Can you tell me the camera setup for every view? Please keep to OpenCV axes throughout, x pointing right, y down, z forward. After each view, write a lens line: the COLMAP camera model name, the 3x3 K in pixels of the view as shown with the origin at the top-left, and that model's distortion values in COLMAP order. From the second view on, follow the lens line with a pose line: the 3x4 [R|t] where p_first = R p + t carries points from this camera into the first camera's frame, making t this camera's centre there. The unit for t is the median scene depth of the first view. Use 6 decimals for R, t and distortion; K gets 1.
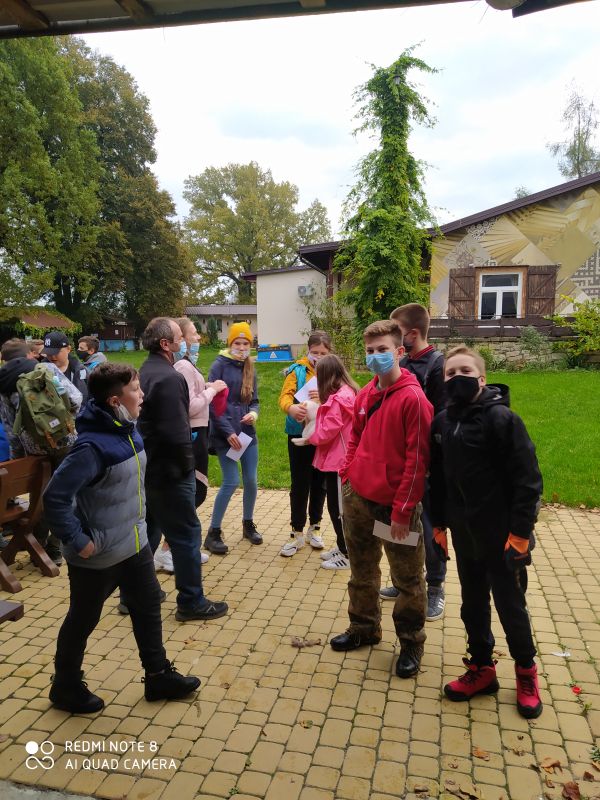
lens RADIAL K [[620.7, 0, 292.0], [0, 620.7, 401.2], [0, 0, 1]] dist [0.111087, -0.179248]
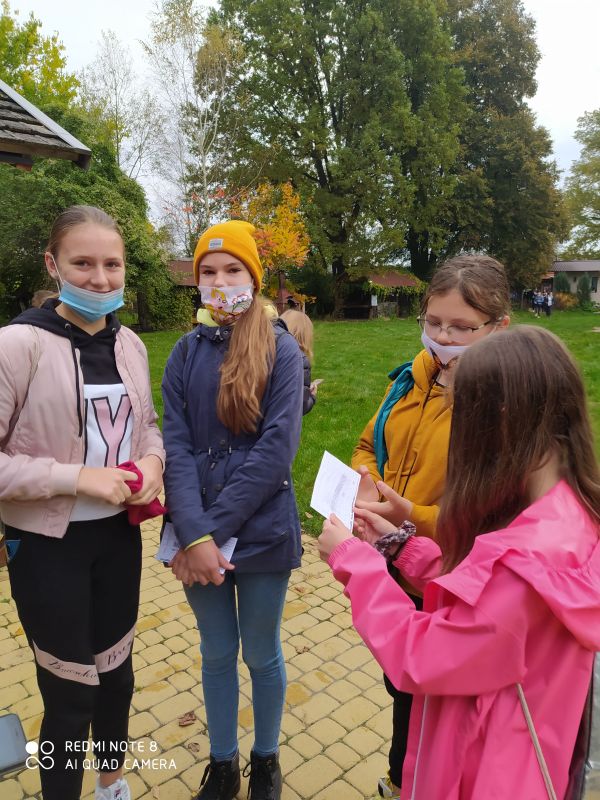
lens RADIAL K [[623.1, 0, 298.7], [0, 623.1, 411.7], [0, 0, 1]] dist [-0.005493, -0.005817]
pose [[0.837968, 0.104549, -0.535611, 0.045158], [-0.062822, 0.993433, 0.095627, -0.021723], [0.542092, -0.046484, 0.839033, 0.257104]]
